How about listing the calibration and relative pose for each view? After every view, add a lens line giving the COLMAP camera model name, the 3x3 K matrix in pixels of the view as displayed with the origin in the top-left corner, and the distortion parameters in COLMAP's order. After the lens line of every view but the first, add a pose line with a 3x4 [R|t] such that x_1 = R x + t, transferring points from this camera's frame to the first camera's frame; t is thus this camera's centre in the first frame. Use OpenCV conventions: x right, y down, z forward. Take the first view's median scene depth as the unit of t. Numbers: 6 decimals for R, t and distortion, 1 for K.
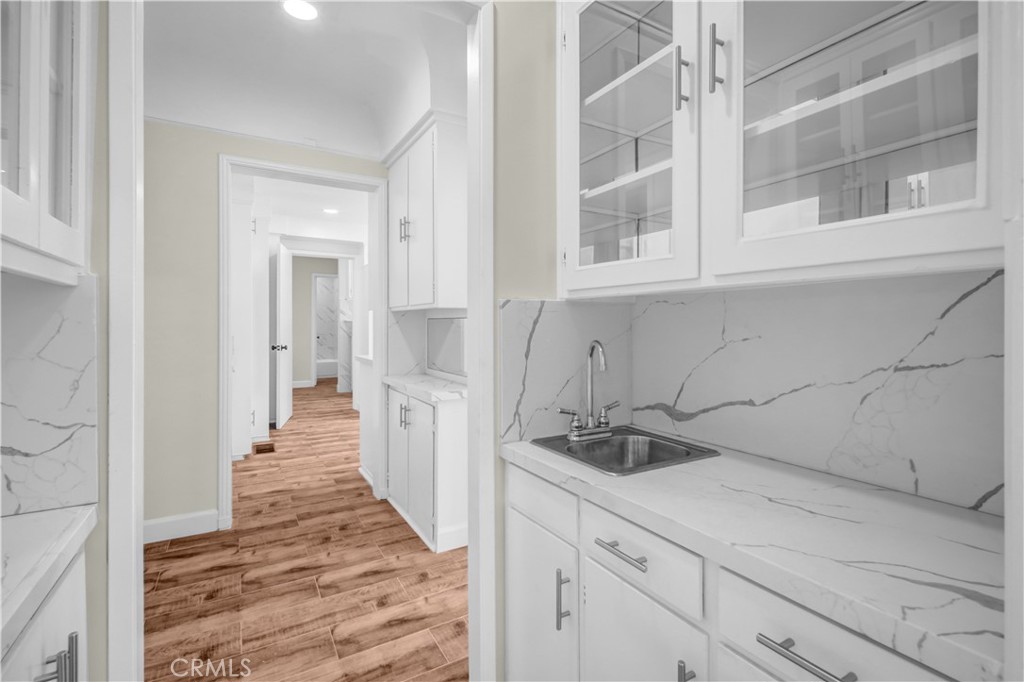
lens RADIAL K [[478.9, 0, 509.8], [0, 478.9, 323.7], [0, 0, 1]] dist [0.005858, -0.005319]
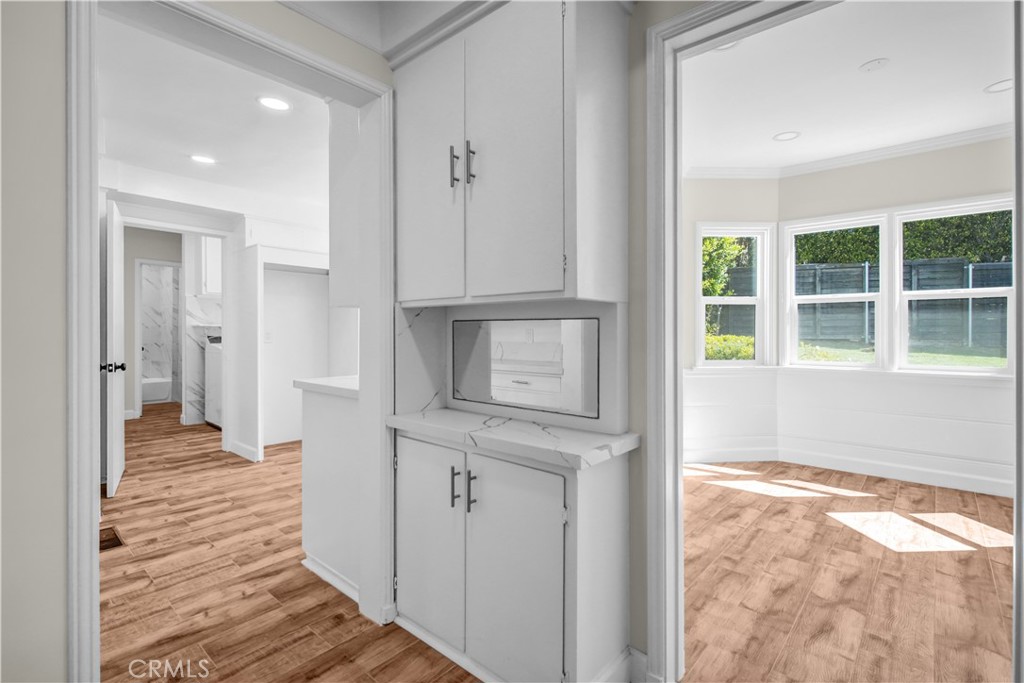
lens RADIAL K [[478.9, 0, 516.4], [0, 478.9, 333.7], [0, 0, 1]] dist [0.005858, -0.005319]
pose [[0.943829, 0.006247, 0.330375, -0.272504], [-0.006634, 0.999978, 0.000045, 0.005350], [-0.330368, -0.002234, 0.943850, 0.337104]]
